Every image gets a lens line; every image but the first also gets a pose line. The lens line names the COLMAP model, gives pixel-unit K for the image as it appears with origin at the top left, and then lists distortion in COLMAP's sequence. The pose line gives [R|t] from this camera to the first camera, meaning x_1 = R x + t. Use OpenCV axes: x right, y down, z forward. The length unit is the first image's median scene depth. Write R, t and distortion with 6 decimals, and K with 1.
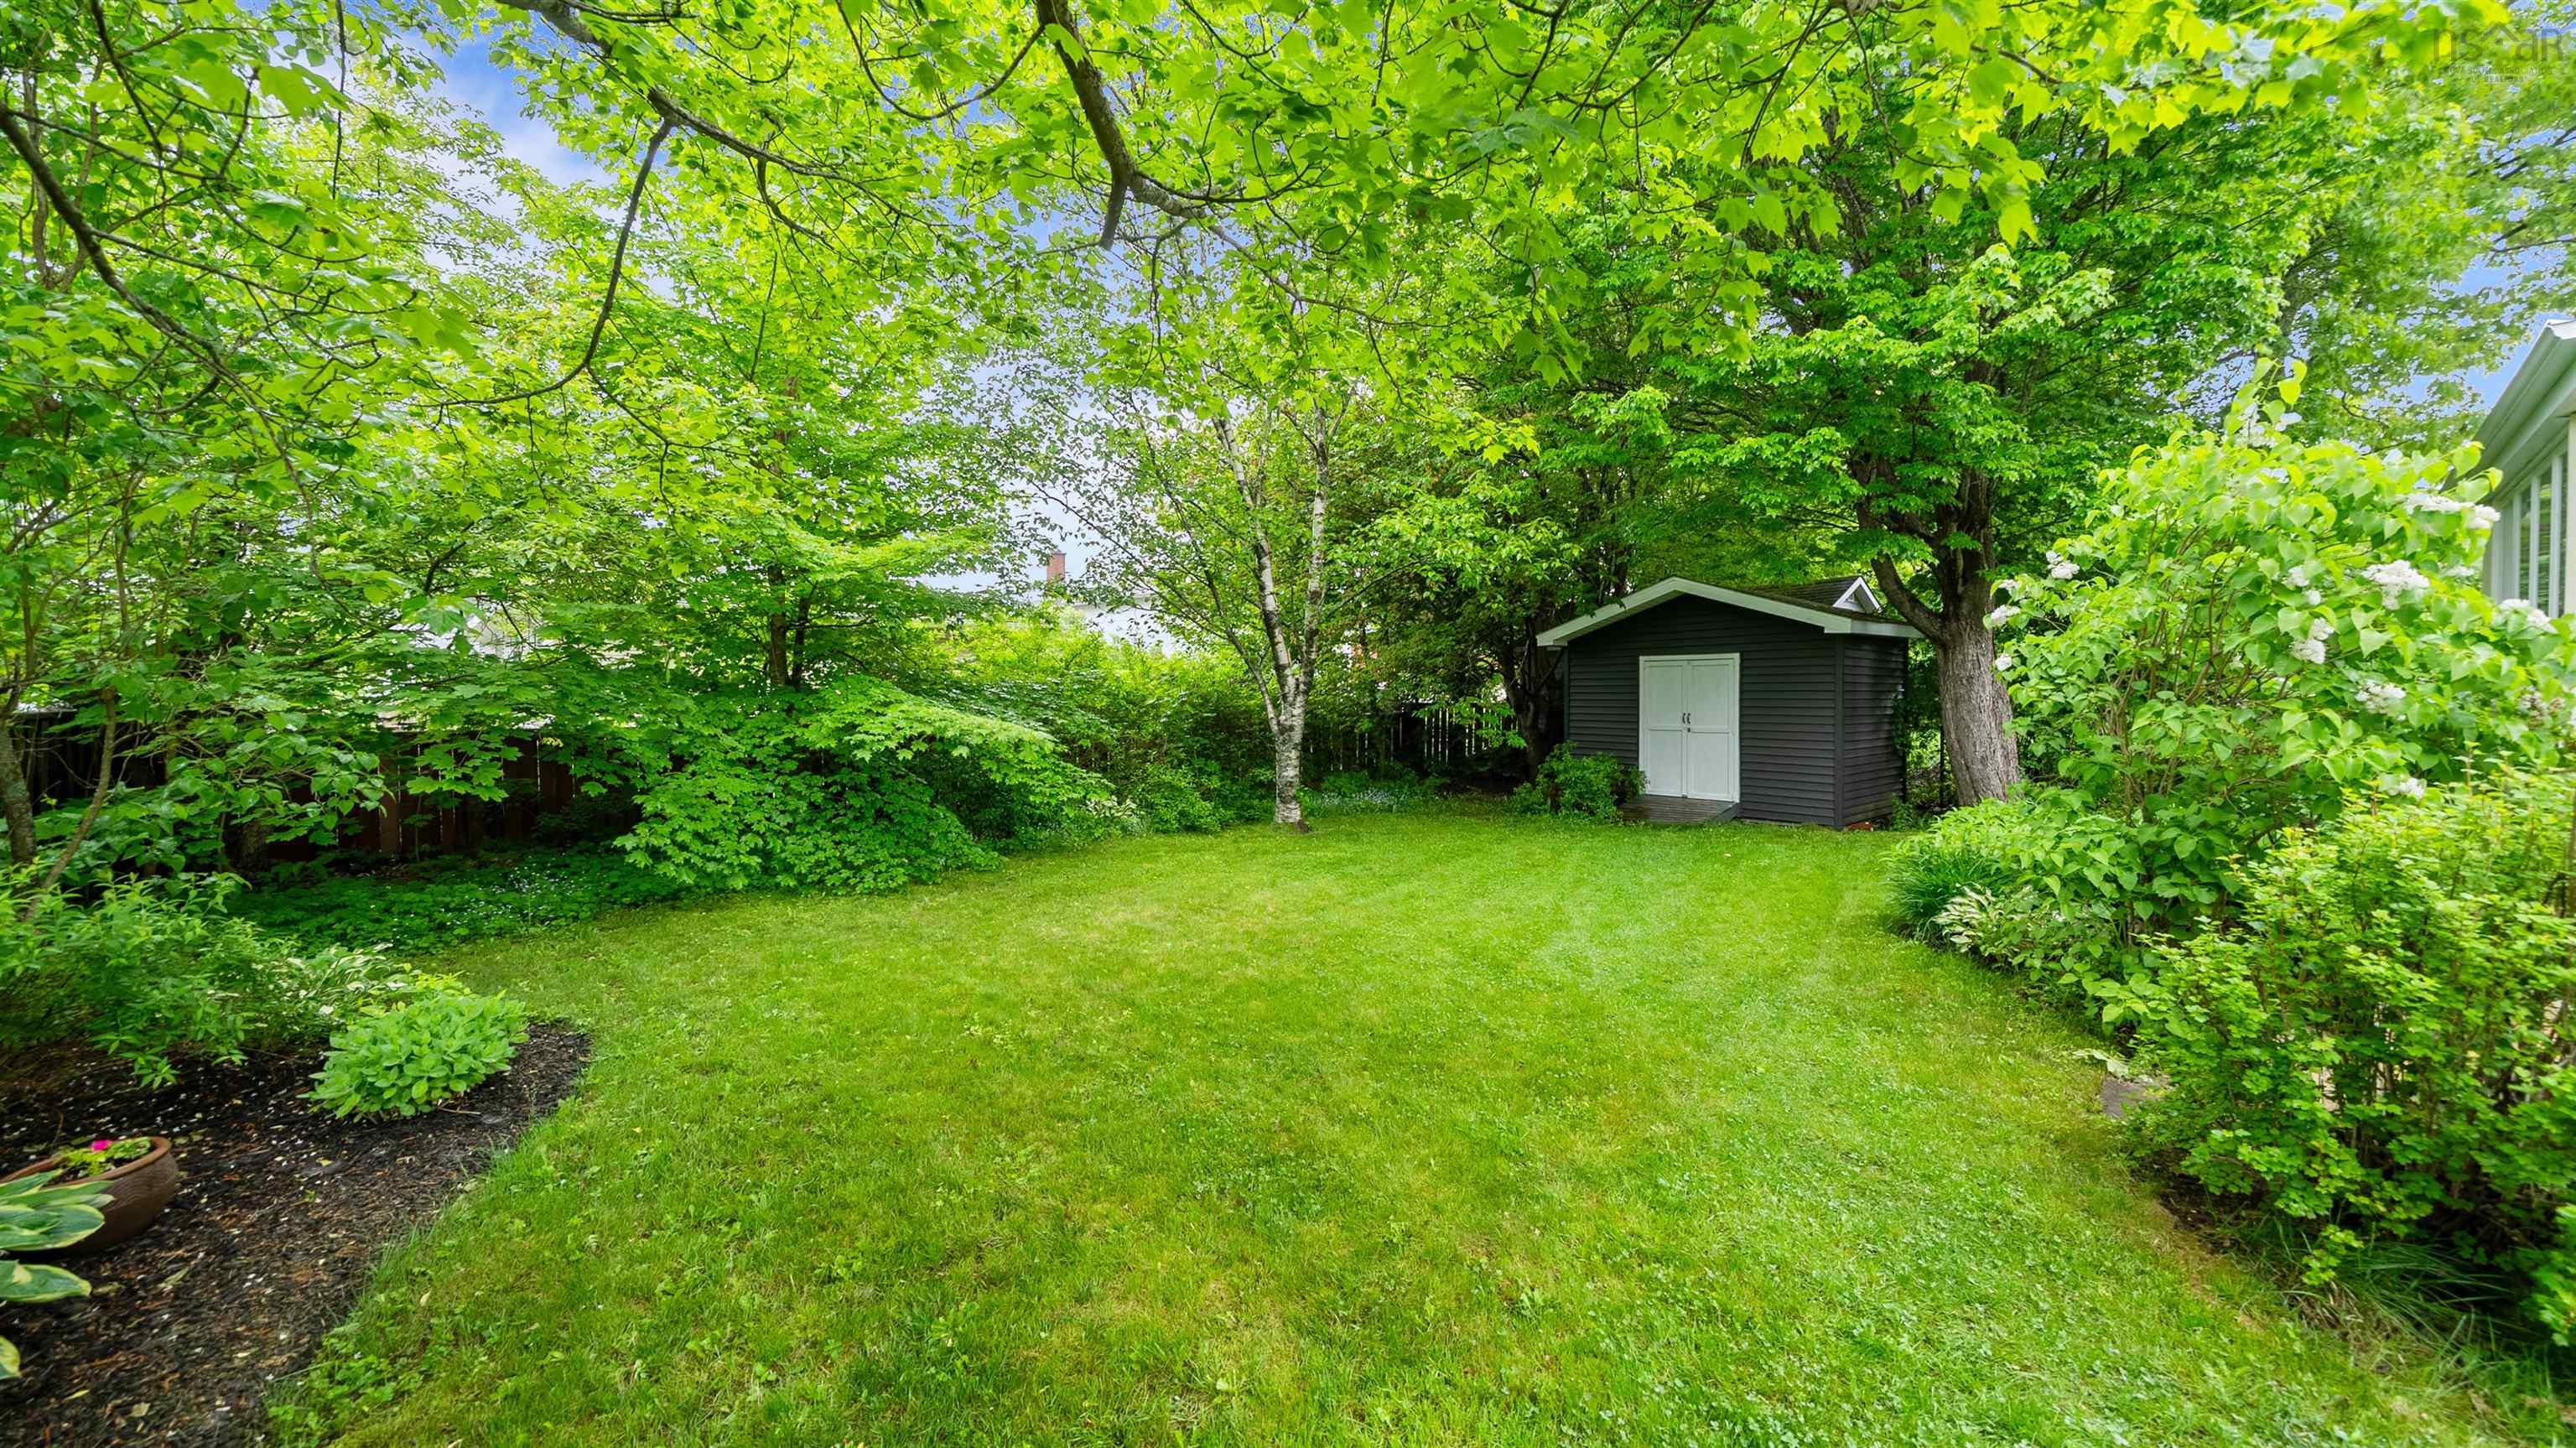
lens RADIAL K [[898.8, 0, 1288.0], [0, 898.8, 724.0], [0, 0, 1]] dist [0.001059, 0.000050]
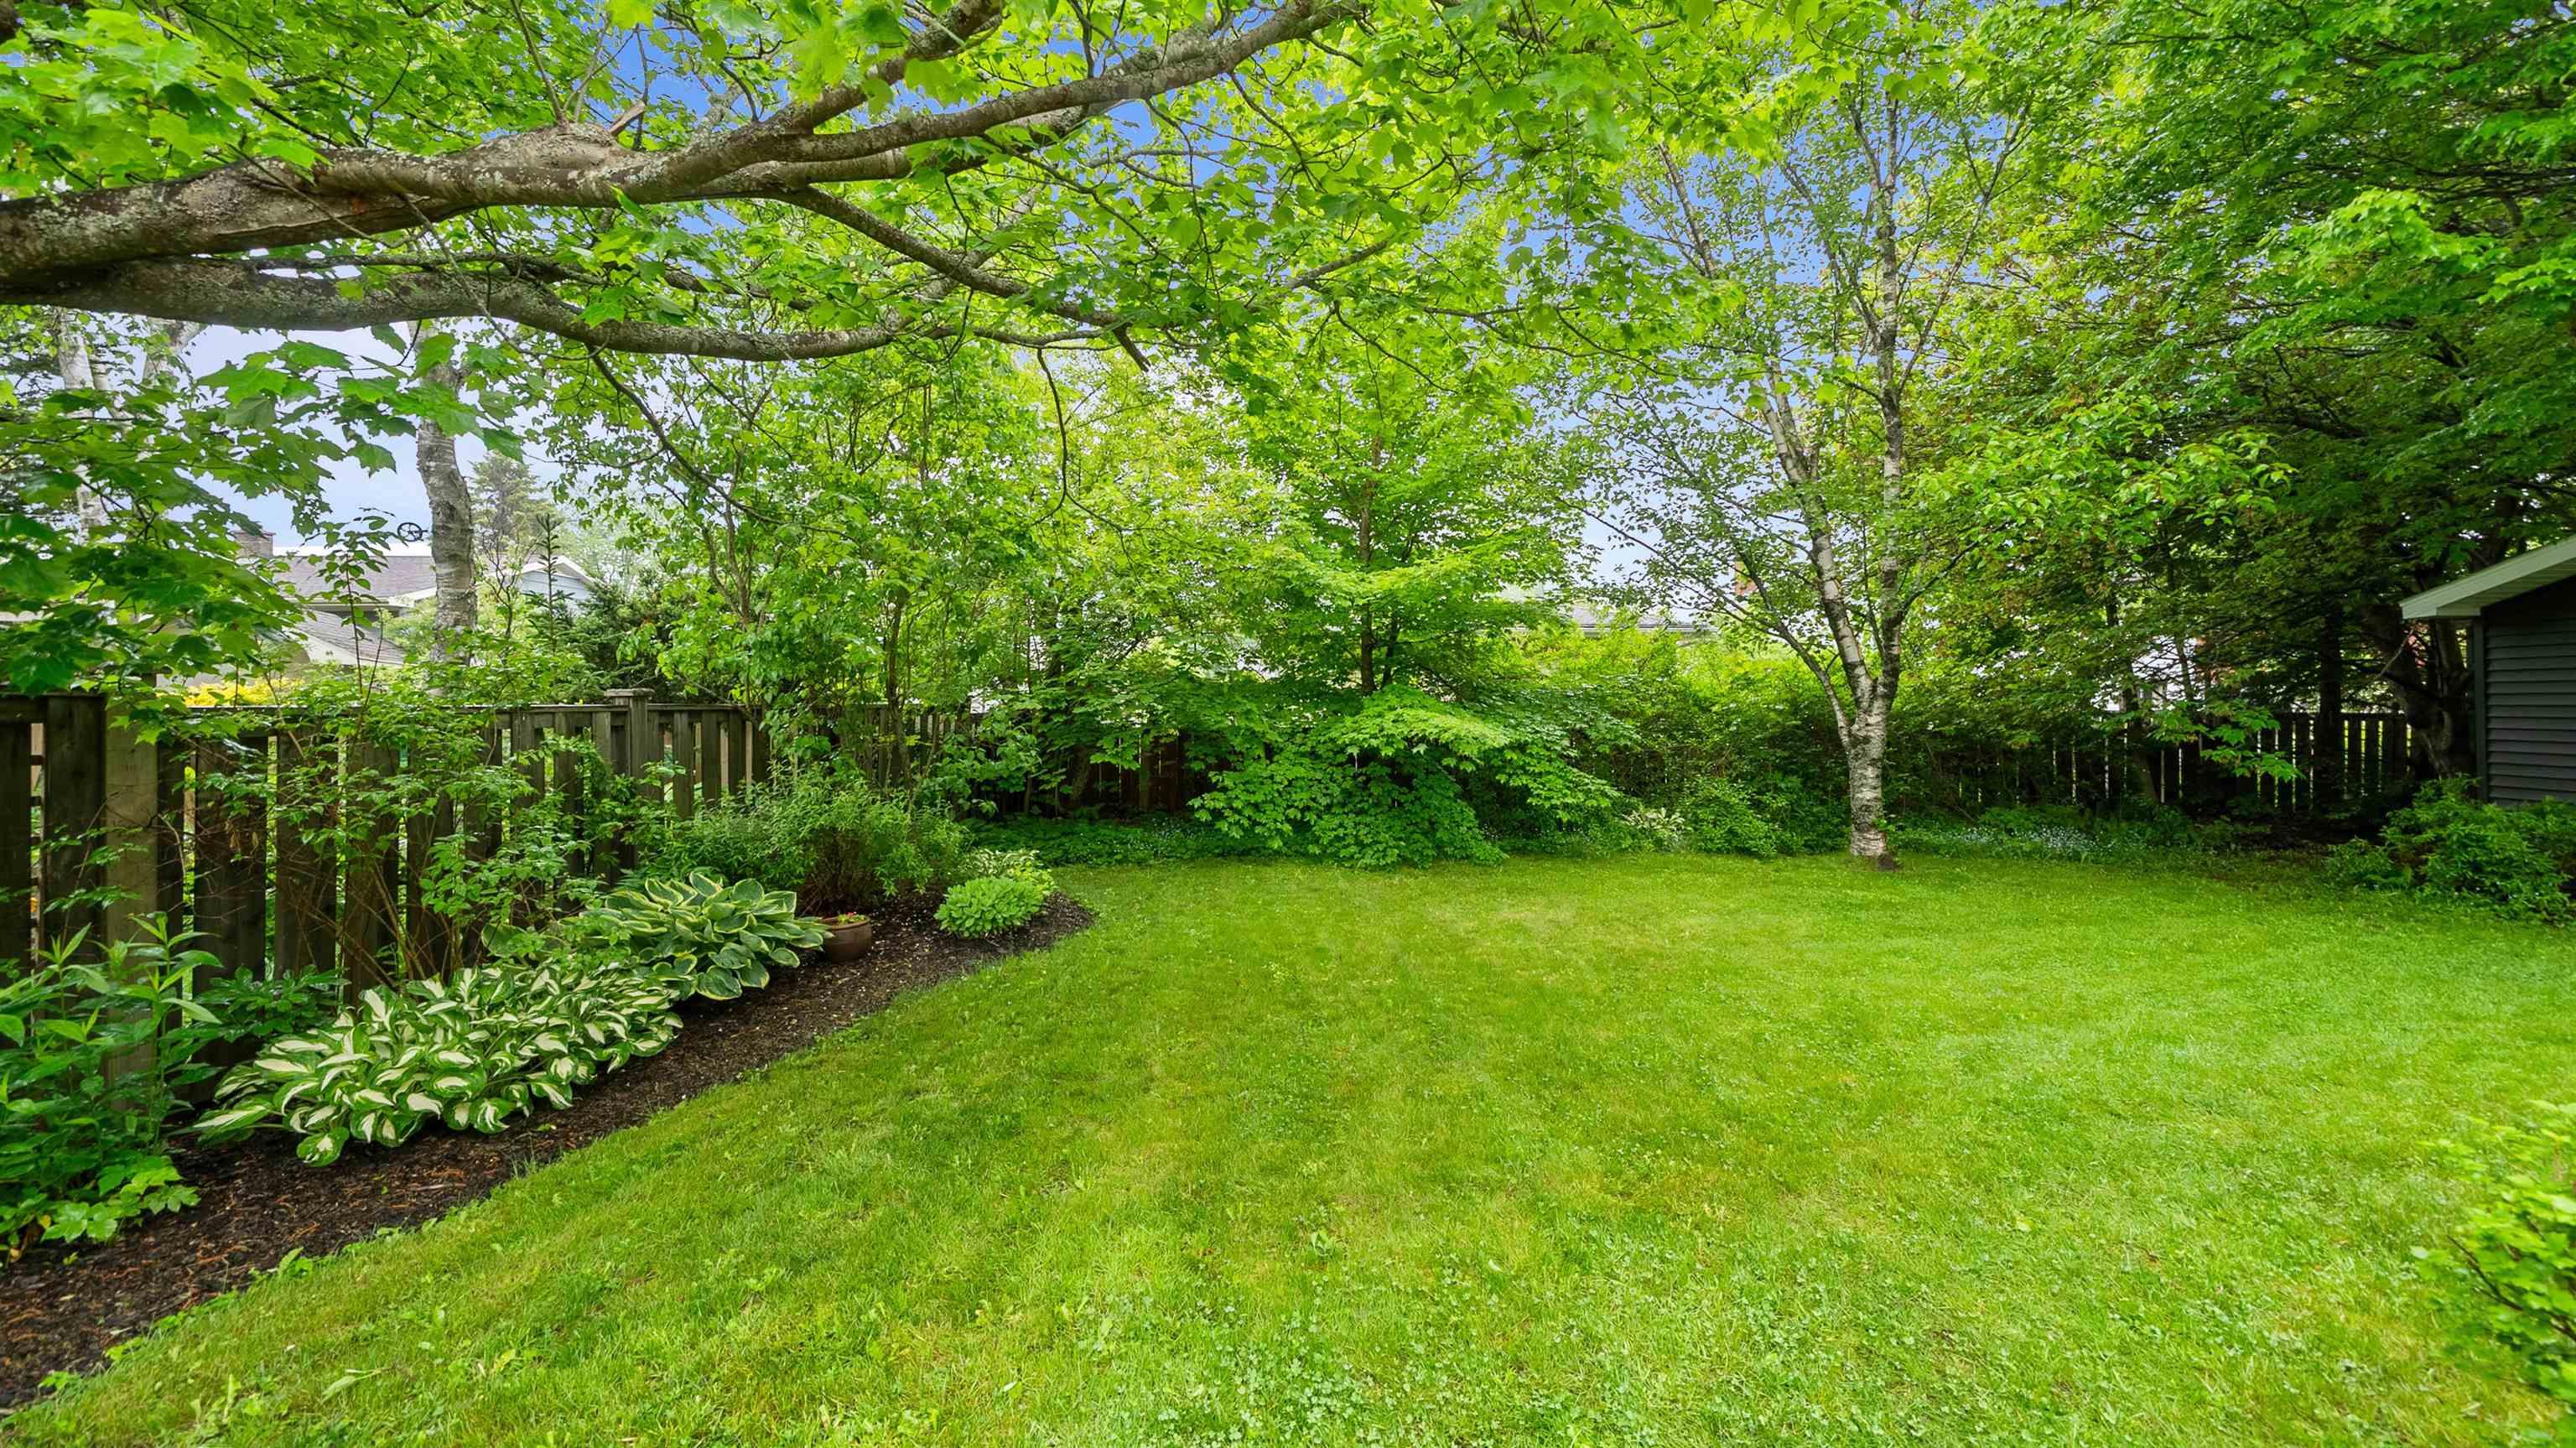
lens RADIAL K [[932.1, 0, 1317.9], [0, 932.1, 708.9], [0, 0, 1]] dist [-0.001392, -0.000109]
pose [[0.735667, 0.000529, -0.677344, 0.296772], [-0.021228, 0.999526, -0.022276, 0.008035], [0.677011, 0.030766, 0.735329, 0.046773]]
